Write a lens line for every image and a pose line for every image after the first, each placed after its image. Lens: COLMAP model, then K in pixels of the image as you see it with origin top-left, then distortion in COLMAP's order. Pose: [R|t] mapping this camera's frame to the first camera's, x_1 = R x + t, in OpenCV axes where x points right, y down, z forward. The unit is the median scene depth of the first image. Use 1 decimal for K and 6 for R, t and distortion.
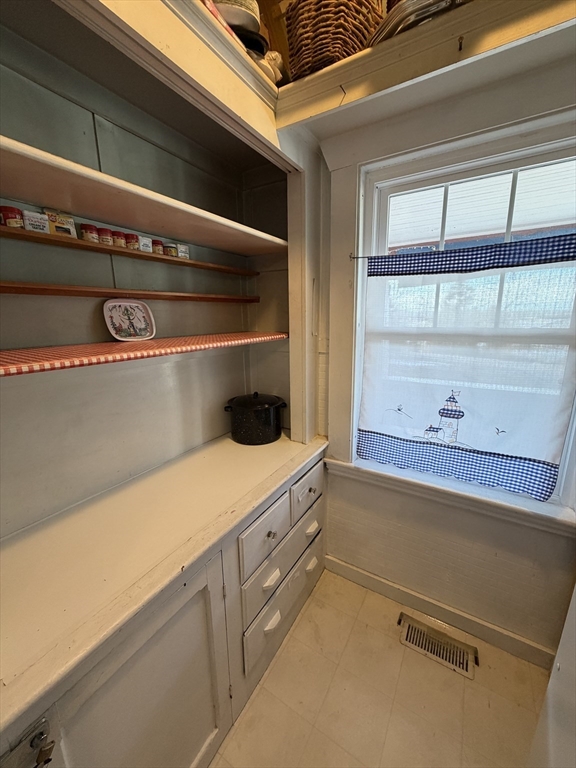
lens RADIAL K [[305.1, 0, 288.7], [0, 305.1, 381.7], [0, 0, 1]] dist [-0.000703, 0.000408]
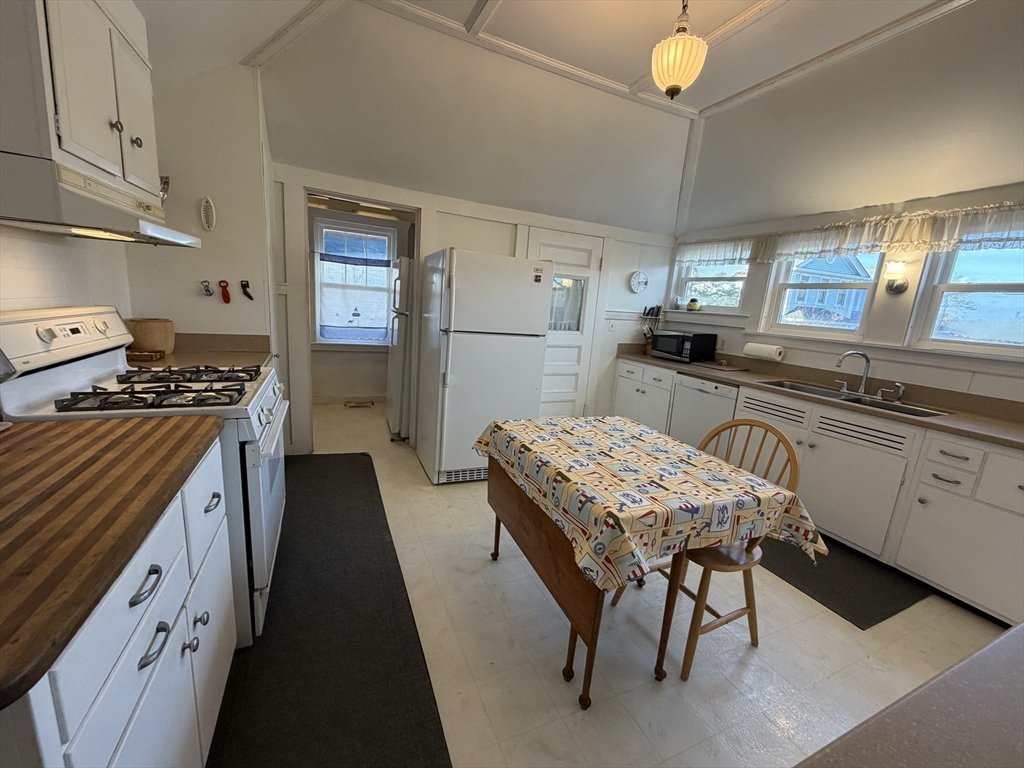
lens RADIAL K [[406.7, 0, 517.7], [0, 406.7, 398.3], [0, 0, 1]] dist [-0.000703, 0.000408]
pose [[0.557678, -0.132006, 0.819493, -1.801943], [0.087994, 0.991112, 0.099770, 0.618783], [-0.825380, 0.016471, 0.564337, -2.324022]]
